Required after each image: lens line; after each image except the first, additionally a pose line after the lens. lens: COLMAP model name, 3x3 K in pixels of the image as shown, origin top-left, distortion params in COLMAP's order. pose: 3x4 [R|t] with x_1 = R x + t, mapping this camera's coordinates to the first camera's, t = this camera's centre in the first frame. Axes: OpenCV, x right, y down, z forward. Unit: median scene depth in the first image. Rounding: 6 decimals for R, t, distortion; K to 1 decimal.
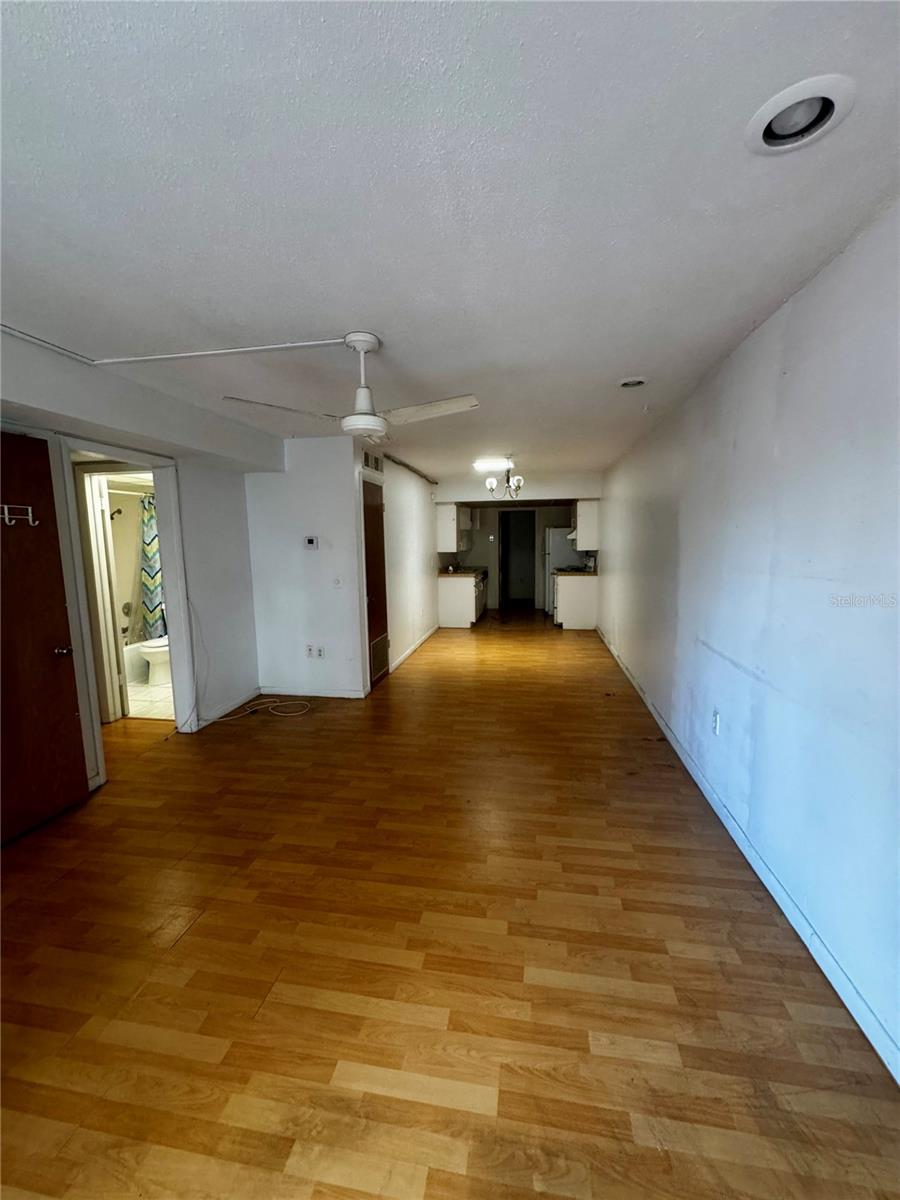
lens RADIAL K [[481.6, 0, 452.1], [0, 481.6, 600.1], [0, 0, 1]] dist [-0.004417, 0.001044]
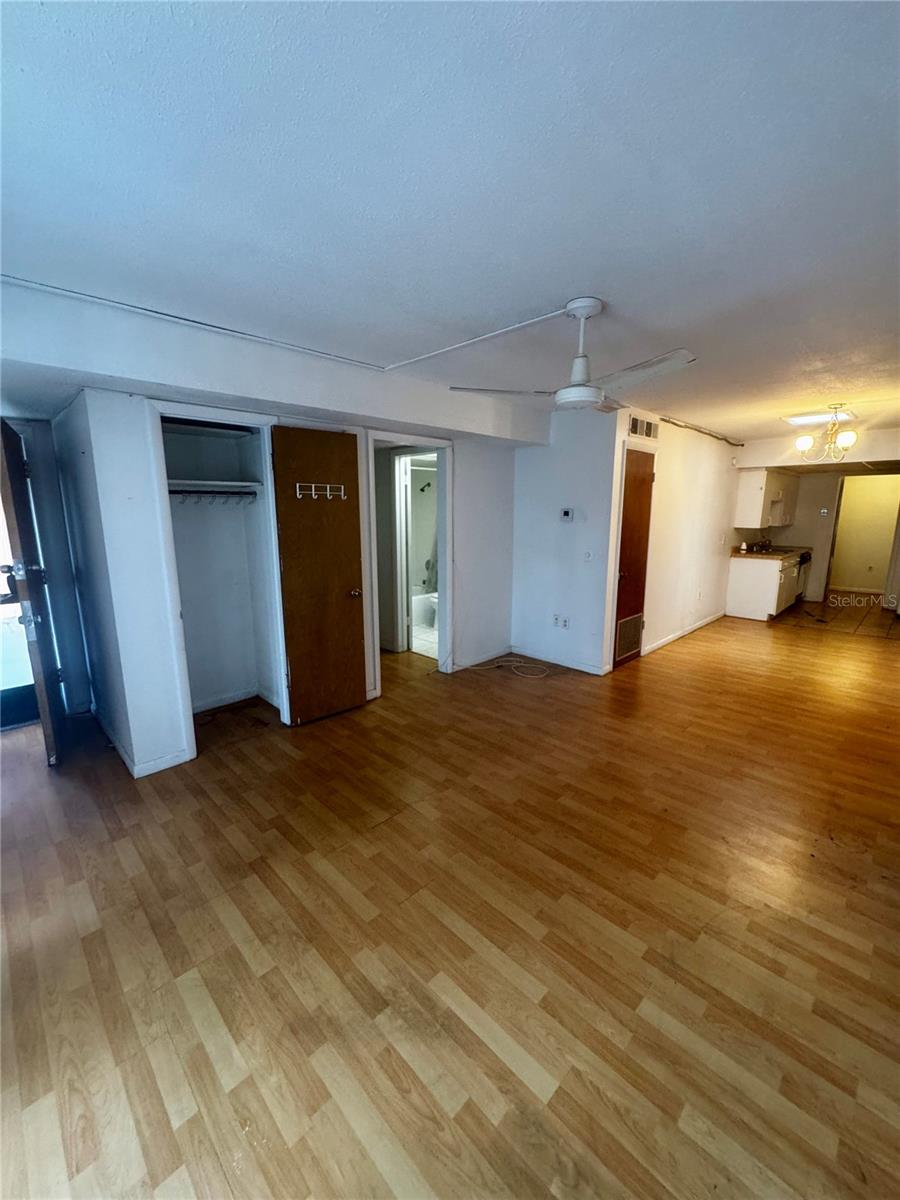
lens RADIAL K [[481.6, 0, 451.6], [0, 481.6, 600.3], [0, 0, 1]] dist [-0.004417, 0.001044]
pose [[0.816530, 0.122504, -0.564155, 0.126981], [-0.085719, 0.992121, 0.091370, -0.015512], [0.570904, -0.026248, 0.820597, 0.031768]]
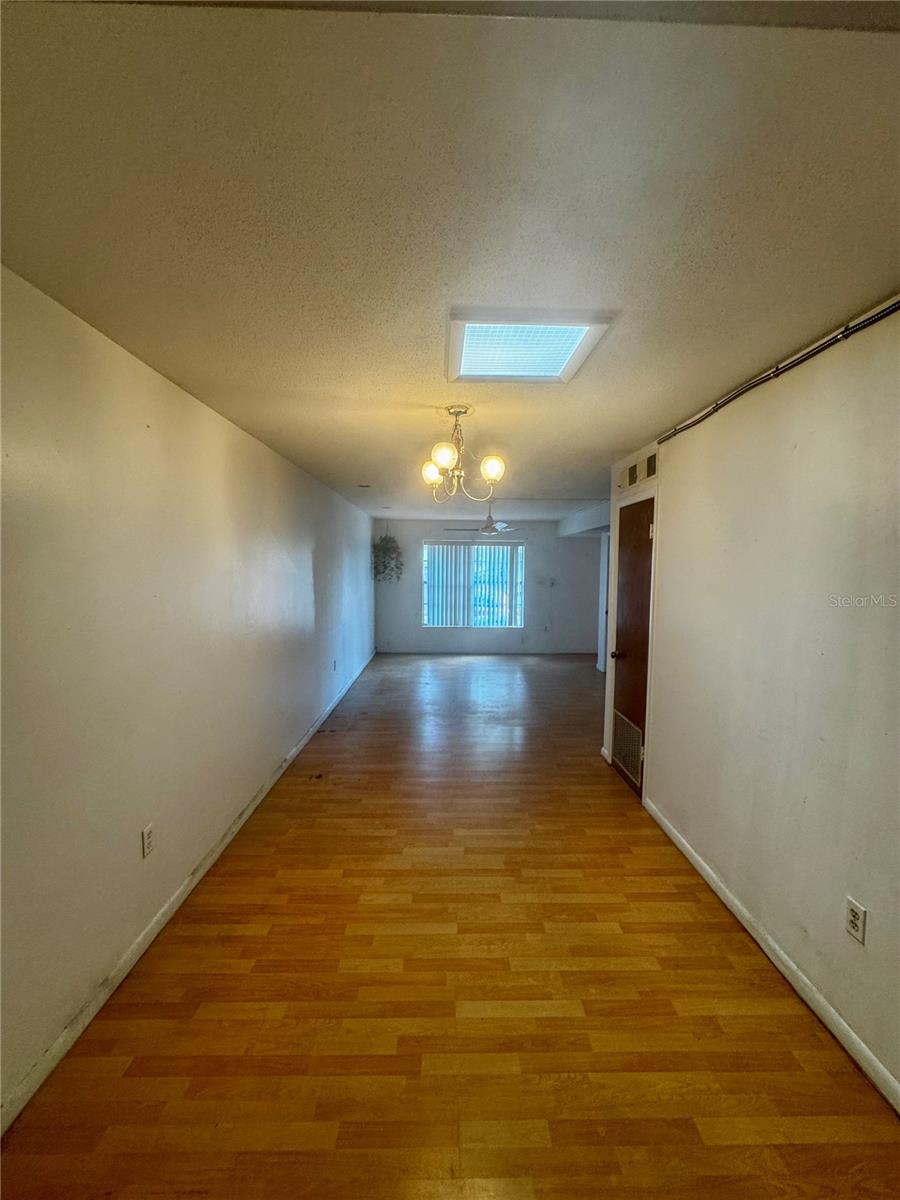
lens RADIAL K [[481.6, 0, 454.0], [0, 481.6, 602.7], [0, 0, 1]] dist [-0.004417, 0.001044]
pose [[-0.982266, 0.020270, -0.186394, 0.313293], [-0.018562, 0.978742, 0.204255, -0.317496], [0.186571, 0.204093, -0.961008, 2.210323]]
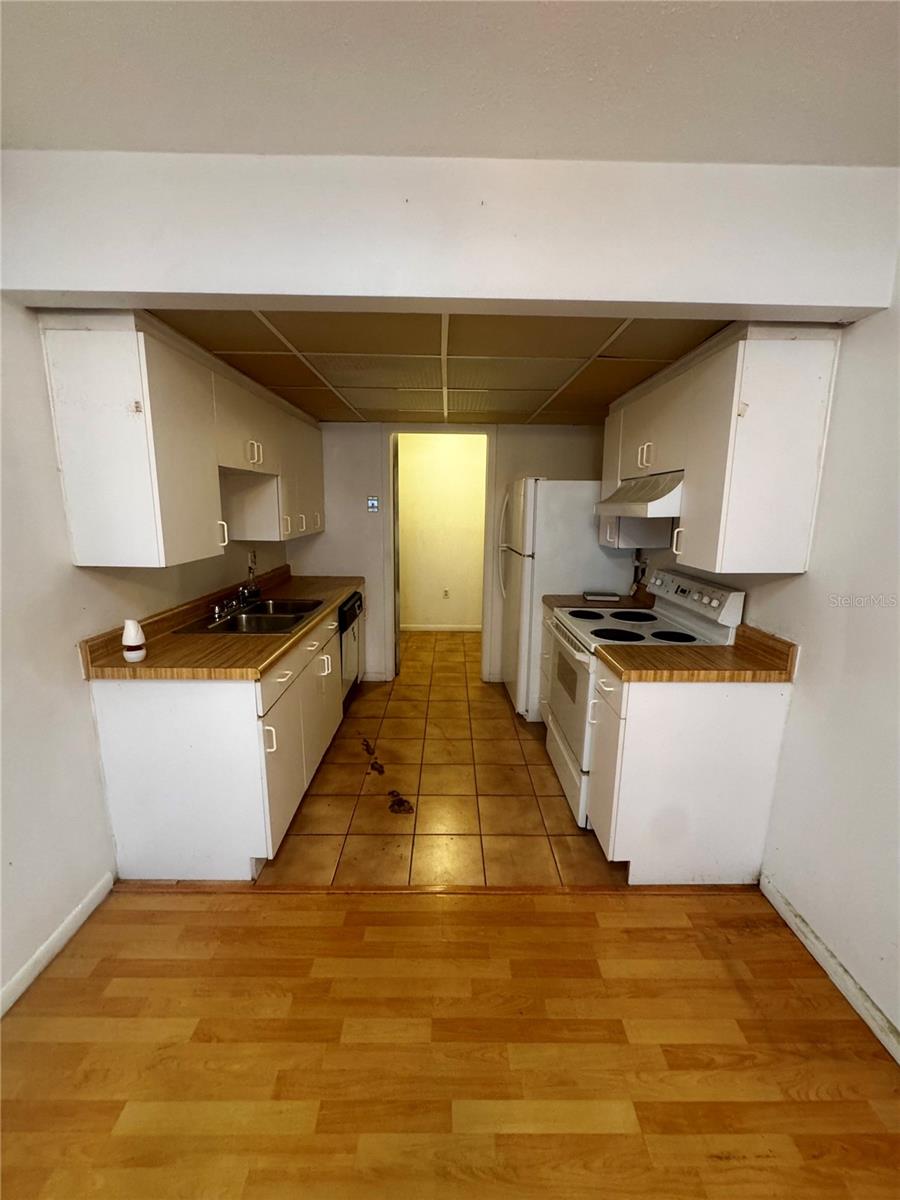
lens RADIAL K [[481.6, 0, 453.0], [0, 481.6, 604.4], [0, 0, 1]] dist [-0.004417, 0.001044]
pose [[0.984440, -0.007126, 0.175574, 0.212402], [-0.006619, 0.996964, 0.077577, -0.221457], [-0.175594, -0.077532, 0.981405, 1.691297]]
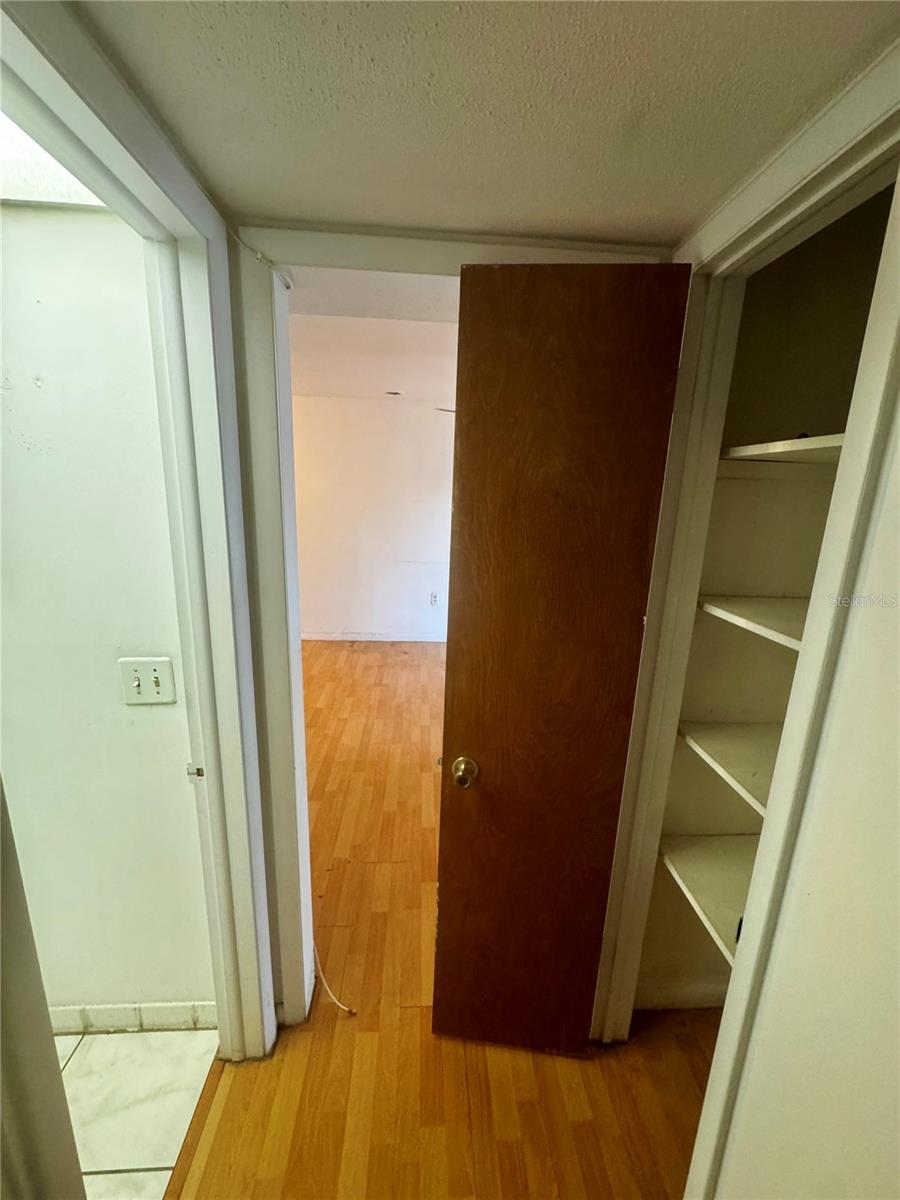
lens RADIAL K [[481.6, 0, 451.6], [0, 481.6, 599.1], [0, 0, 1]] dist [-0.004417, 0.001044]
pose [[-0.231276, -0.210470, 0.949849, -0.949469], [0.097113, 0.966449, 0.237794, -0.143629], [-0.968029, 0.147239, -0.203077, 0.970848]]
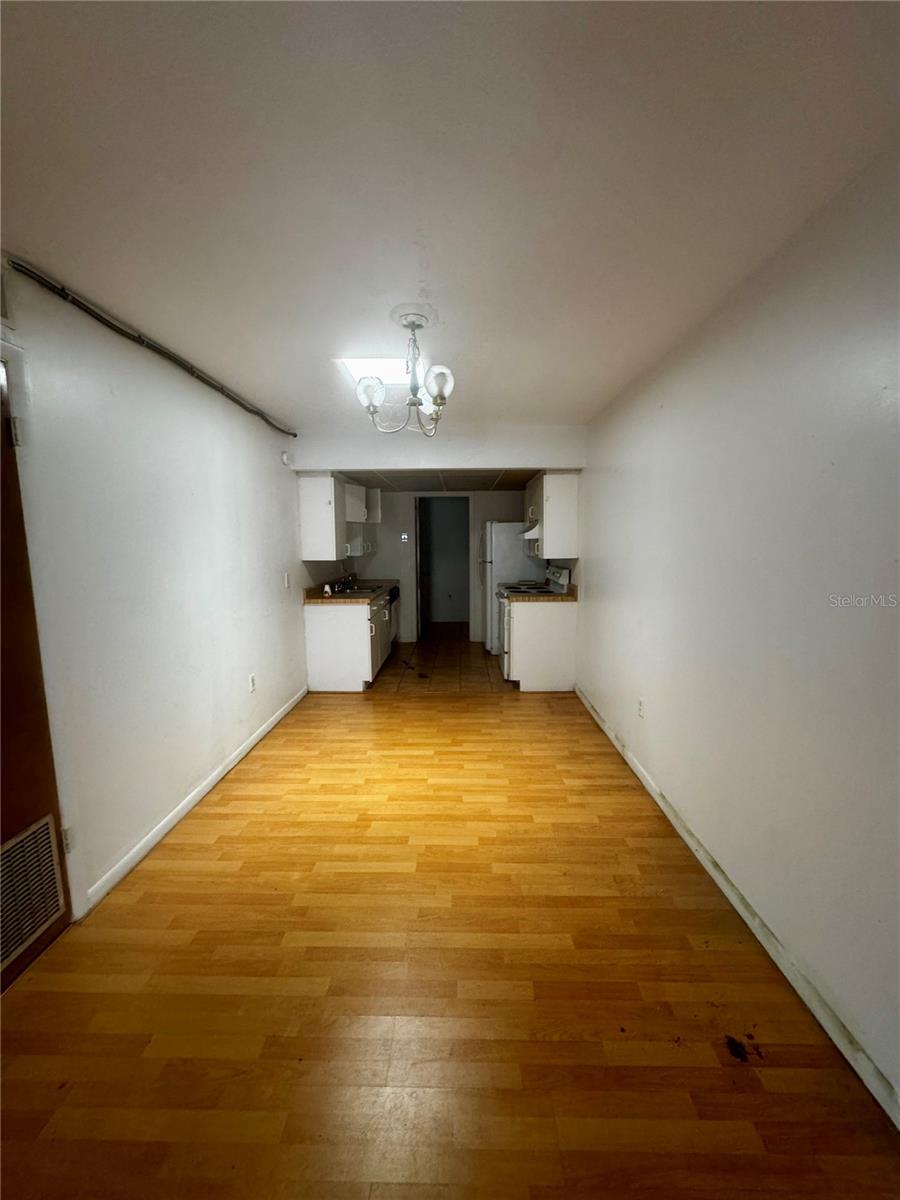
lens RADIAL K [[481.6, 0, 451.9], [0, 481.6, 599.1], [0, 0, 1]] dist [-0.004417, 0.001044]
pose [[0.989104, -0.009481, 0.146912, 0.132366], [0.010112, 0.999943, -0.003547, -0.111799], [-0.146870, 0.004994, 0.989143, 0.920732]]
